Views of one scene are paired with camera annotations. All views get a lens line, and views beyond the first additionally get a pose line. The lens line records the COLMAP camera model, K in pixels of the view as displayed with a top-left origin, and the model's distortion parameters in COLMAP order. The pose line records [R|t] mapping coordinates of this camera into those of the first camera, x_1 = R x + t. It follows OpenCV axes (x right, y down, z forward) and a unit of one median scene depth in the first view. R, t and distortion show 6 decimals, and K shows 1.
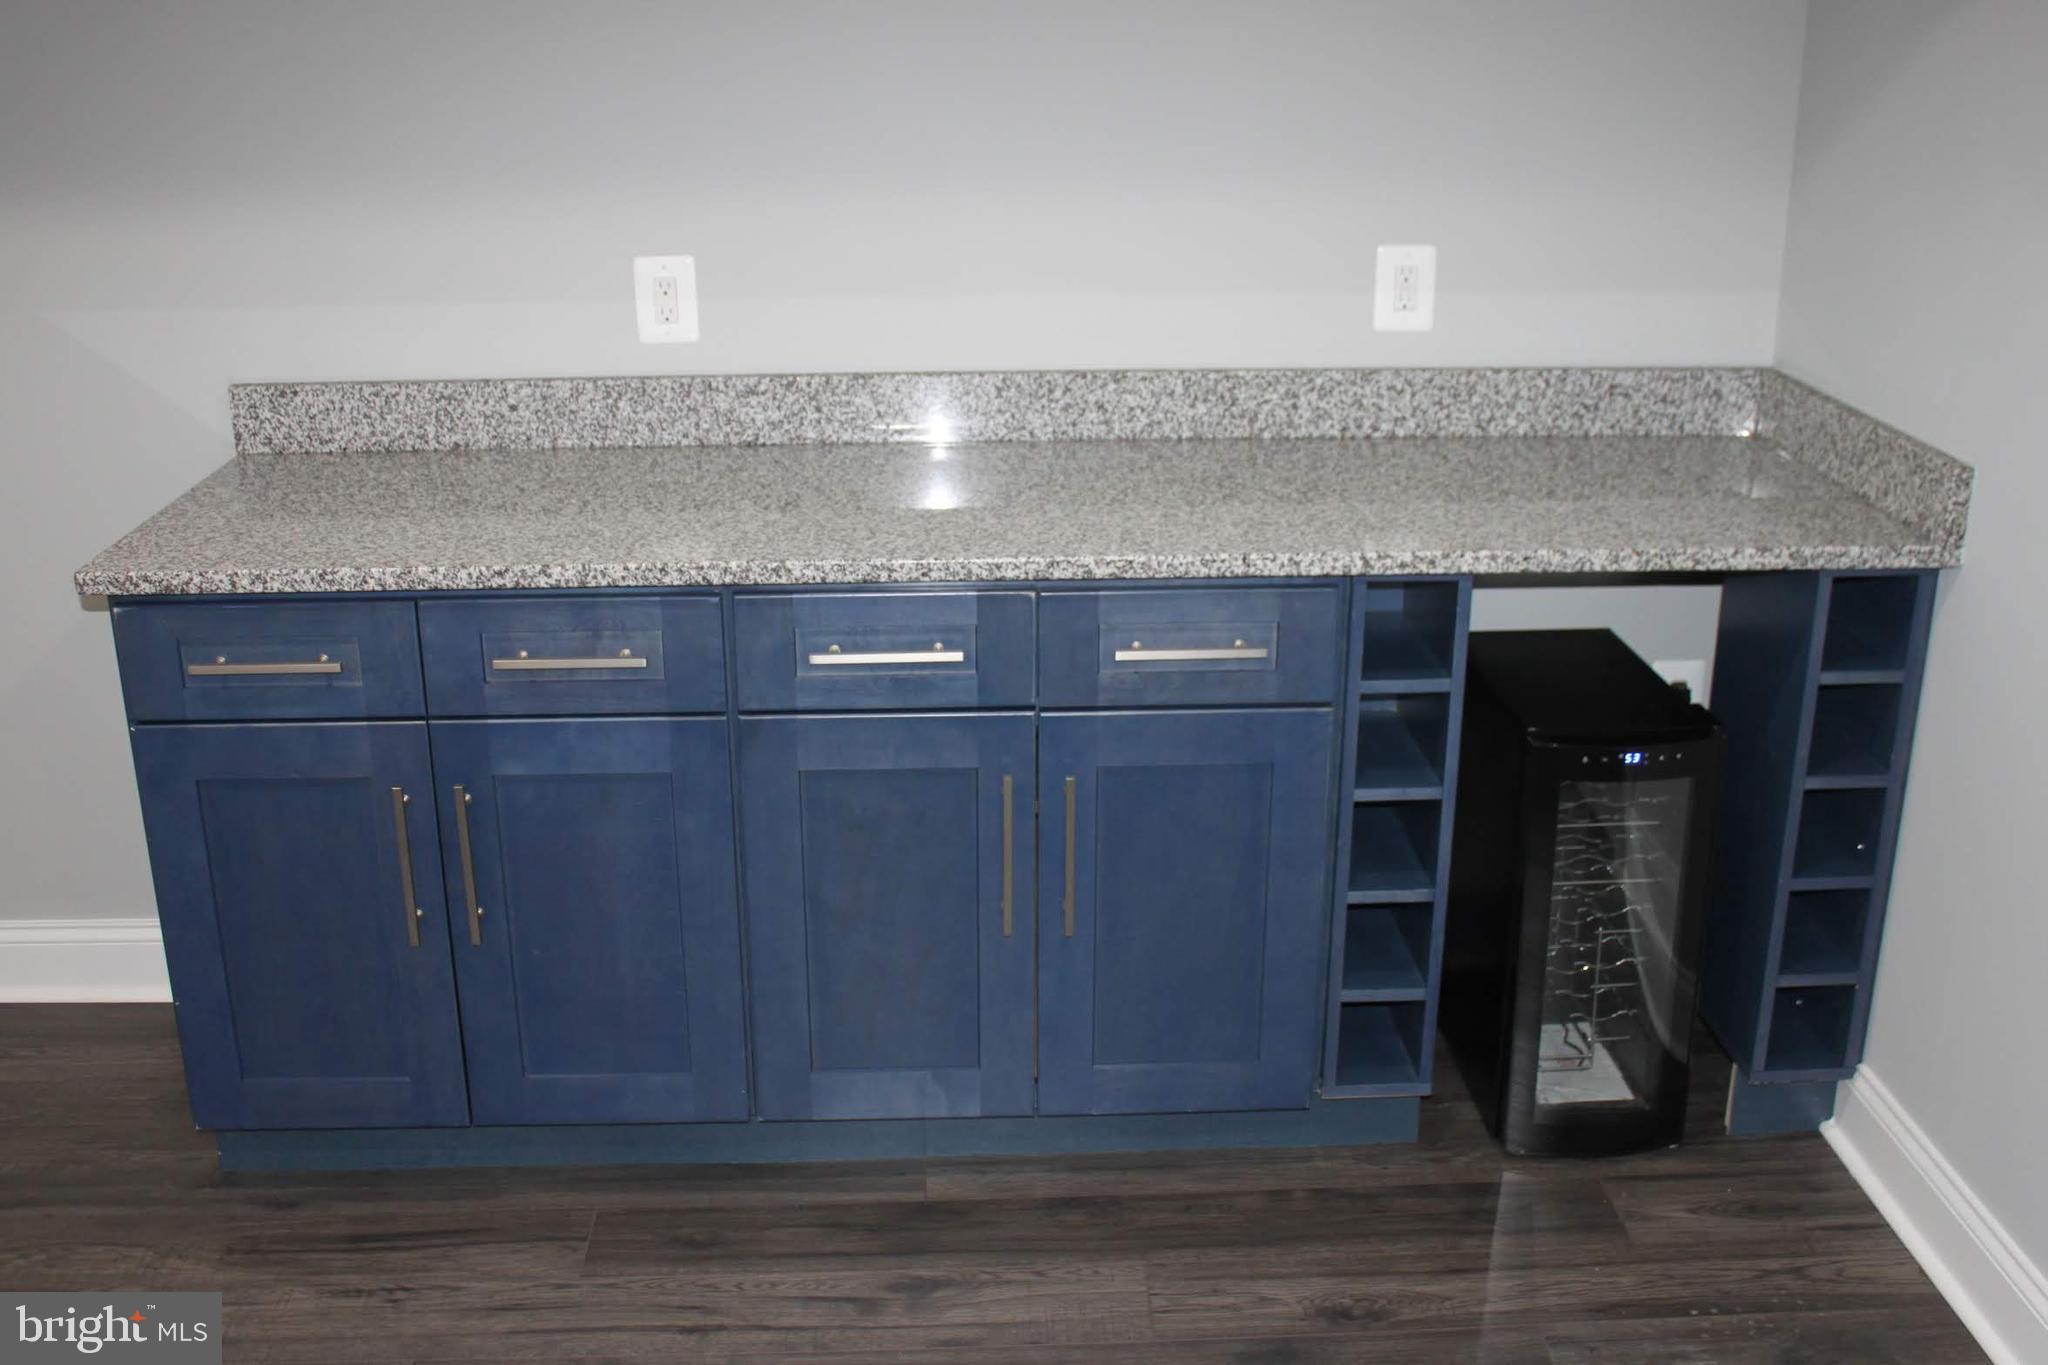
lens RADIAL K [[1968.9, 0, 1033.3], [0, 1968.9, 689.9], [0, 0, 1]] dist [-0.094078, 0.000000]
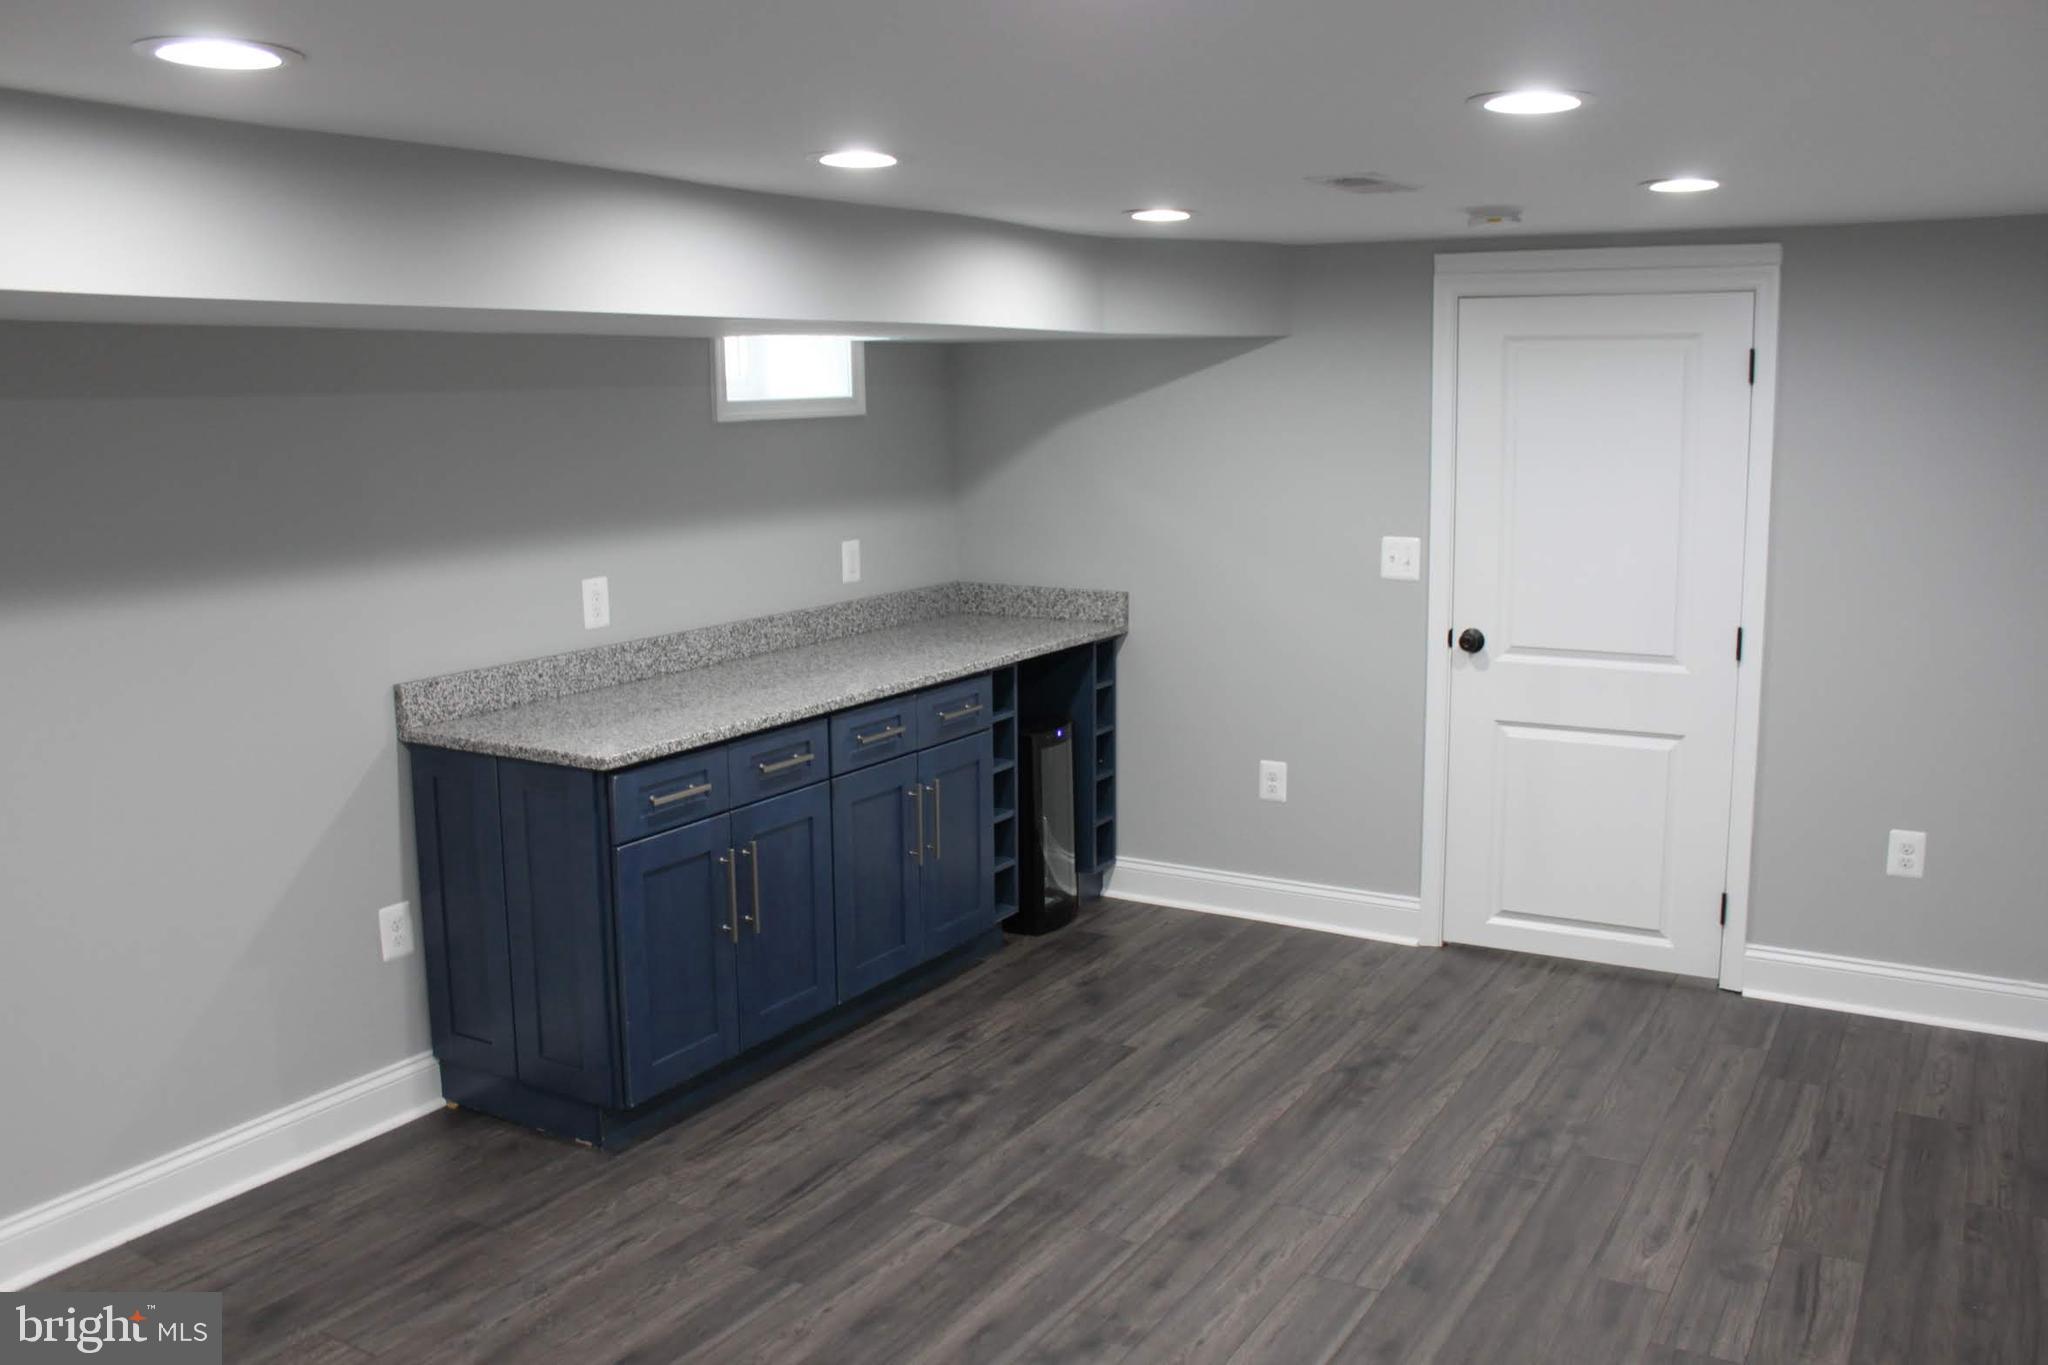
lens RADIAL K [[1726.2, 0, 1033.4], [0, 1726.2, 670.1], [0, 0, 1]] dist [-0.160153, 0.143020]
pose [[0.548213, -0.136022, 0.825203, -1.354108], [0.289578, 0.956525, -0.034709, 0.024117], [-0.784607, 0.257989, 0.563768, -0.156733]]
